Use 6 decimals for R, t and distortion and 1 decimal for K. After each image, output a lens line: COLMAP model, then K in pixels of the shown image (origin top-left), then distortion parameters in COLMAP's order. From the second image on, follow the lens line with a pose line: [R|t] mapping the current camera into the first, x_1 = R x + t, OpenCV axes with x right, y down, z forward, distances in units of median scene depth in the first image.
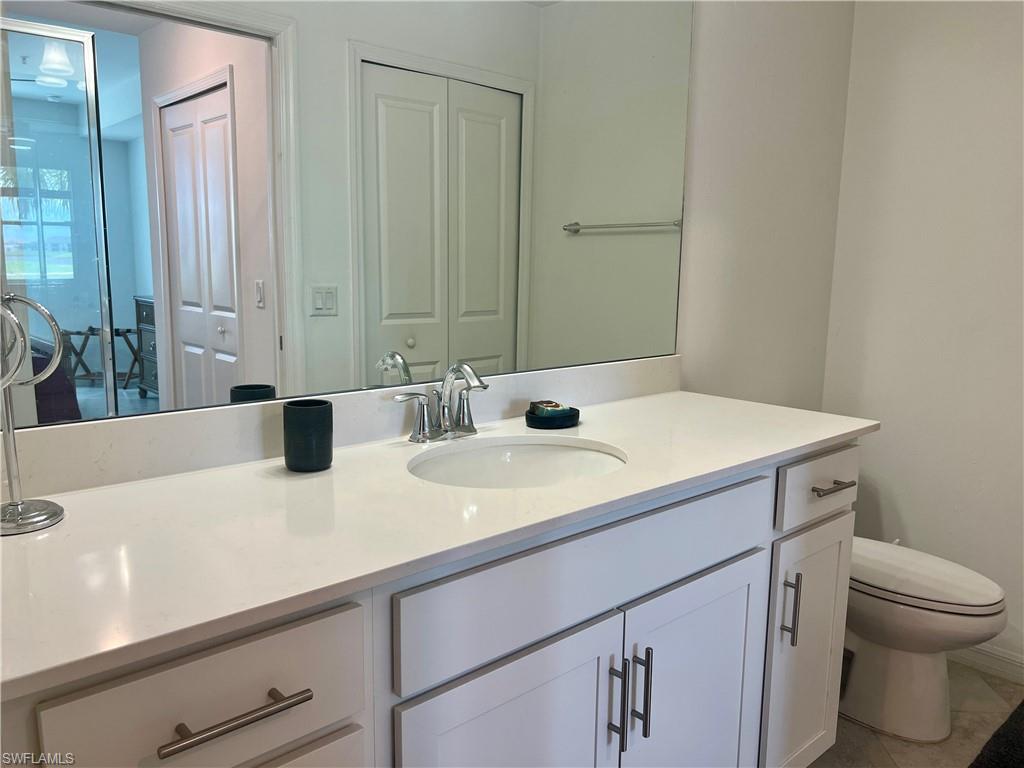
lens RADIAL K [[777.6, 0, 513.3], [0, 777.6, 384.2], [0, 0, 1]] dist [0.060361, -0.027736]
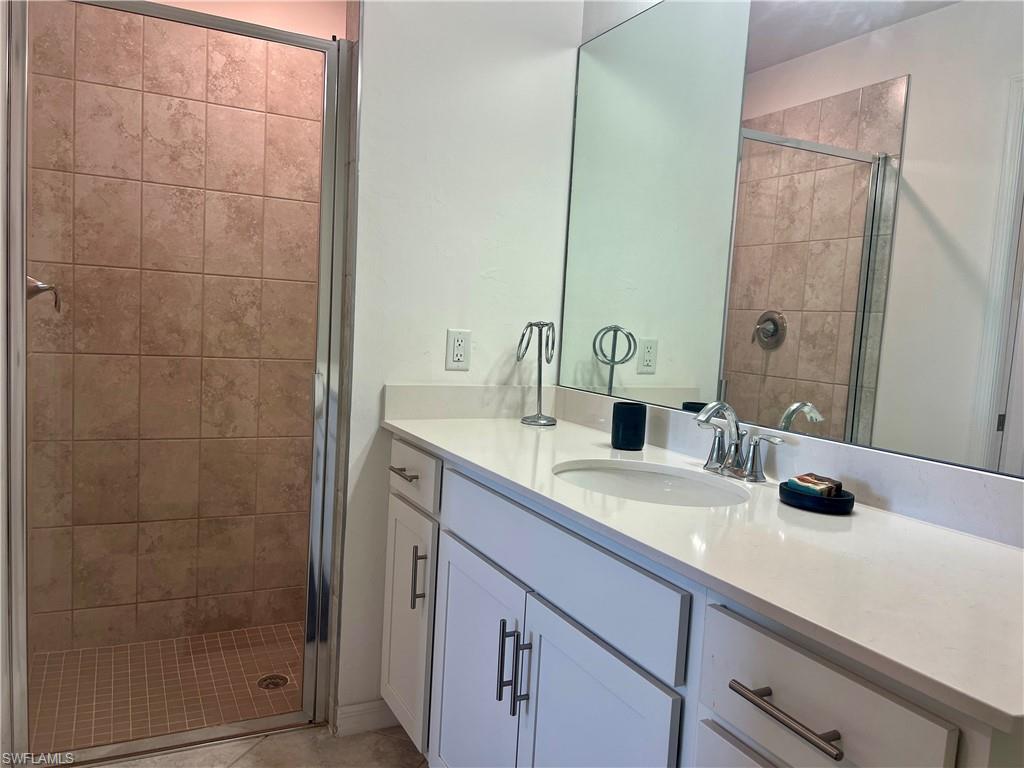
lens RADIAL K [[777.6, 0, 512.2], [0, 777.6, 387.8], [0, 0, 1]] dist [0.060361, -0.027736]
pose [[-0.286029, 0.043298, -0.957242, 1.097736], [-0.198864, 0.974546, 0.103503, -0.109481], [0.937358, 0.219966, -0.270139, 1.072326]]
